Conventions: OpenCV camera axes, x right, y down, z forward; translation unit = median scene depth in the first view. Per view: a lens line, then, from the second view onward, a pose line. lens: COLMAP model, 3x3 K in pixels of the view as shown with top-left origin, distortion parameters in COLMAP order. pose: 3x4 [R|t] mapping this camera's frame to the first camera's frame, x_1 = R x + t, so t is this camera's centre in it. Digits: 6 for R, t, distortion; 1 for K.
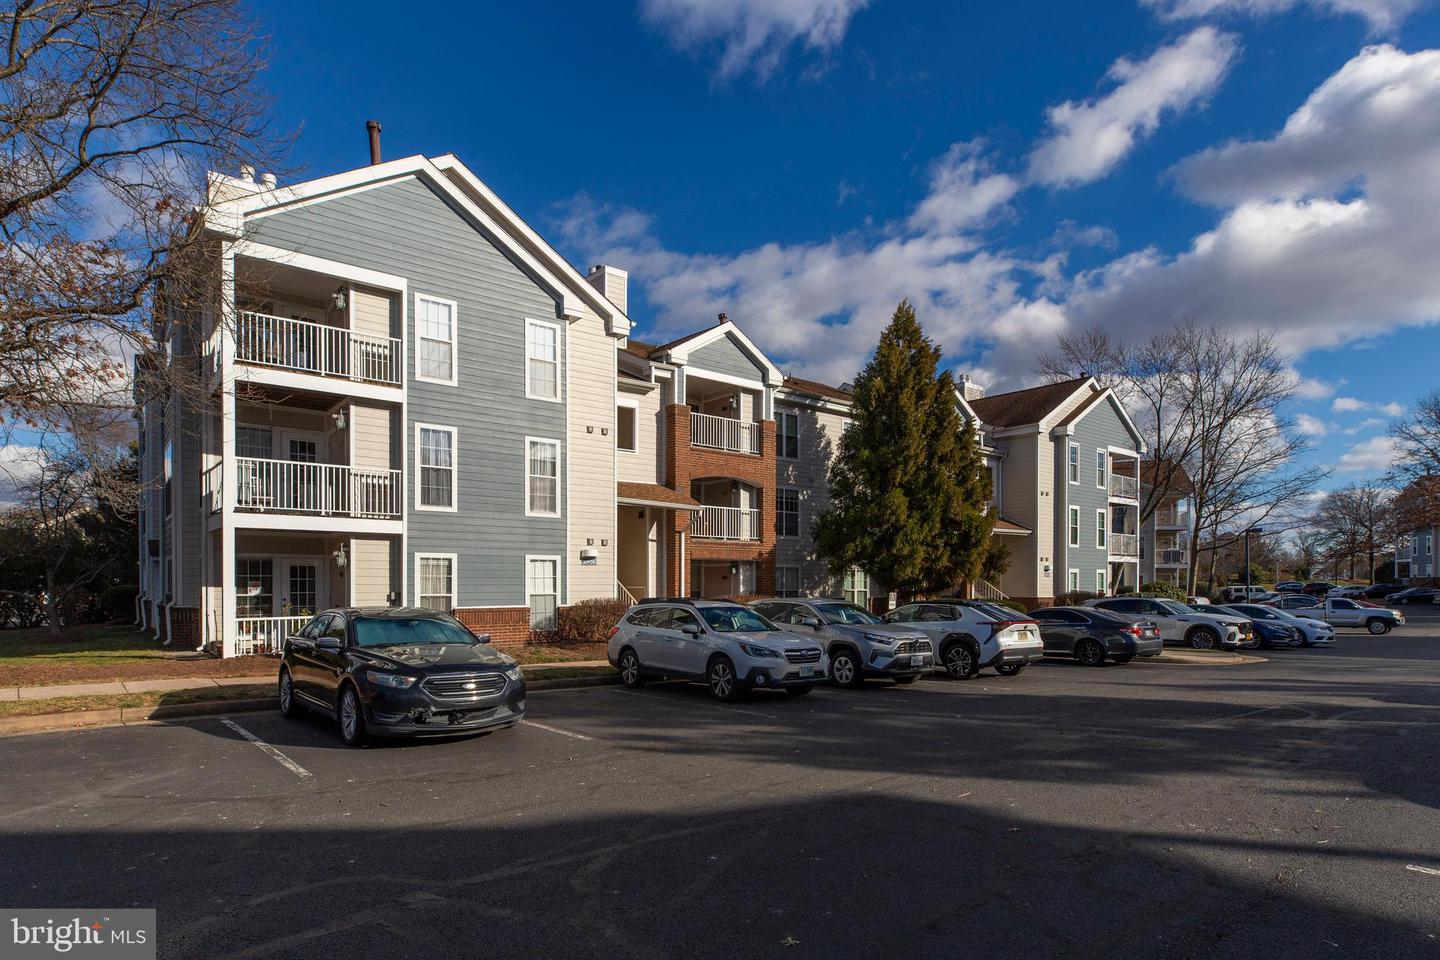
lens RADIAL K [[674.5, 0, 733.5], [0, 674.5, 486.8], [0, 0, 1]] dist [-0.025908, 0.000236]
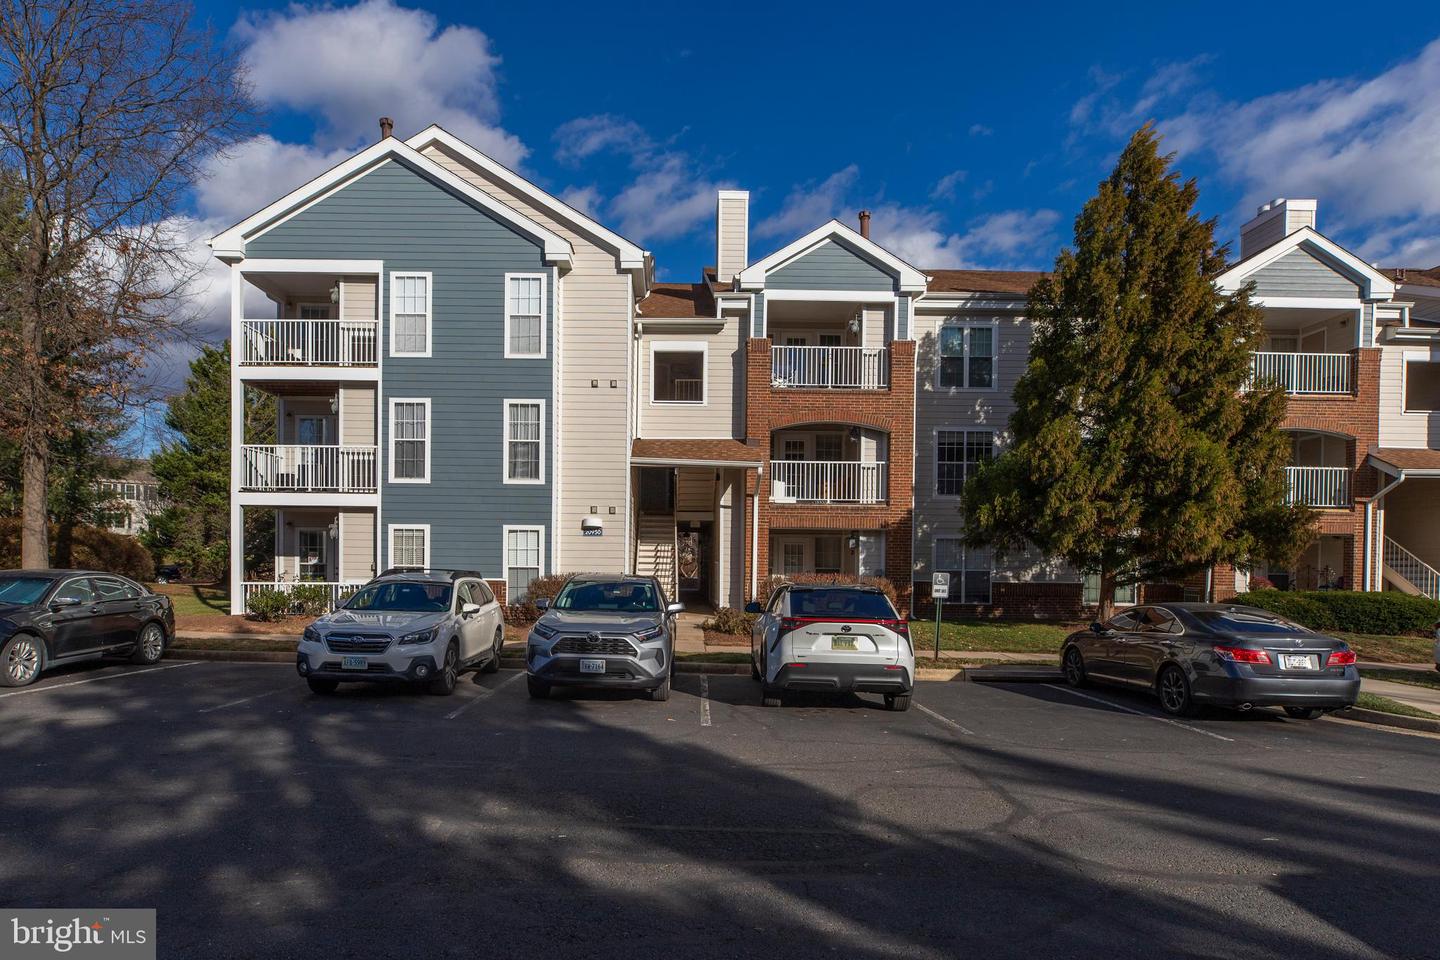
lens RADIAL K [[752.4, 0, 720.0], [0, 752.4, 480.0], [0, 0, 1]] dist [-0.024441, -0.000185]
pose [[0.818463, -0.051202, -0.572274, 0.495993], [0.069421, 0.997537, 0.010034, 0.044480], [0.570350, -0.047940, 0.820001, 0.285227]]
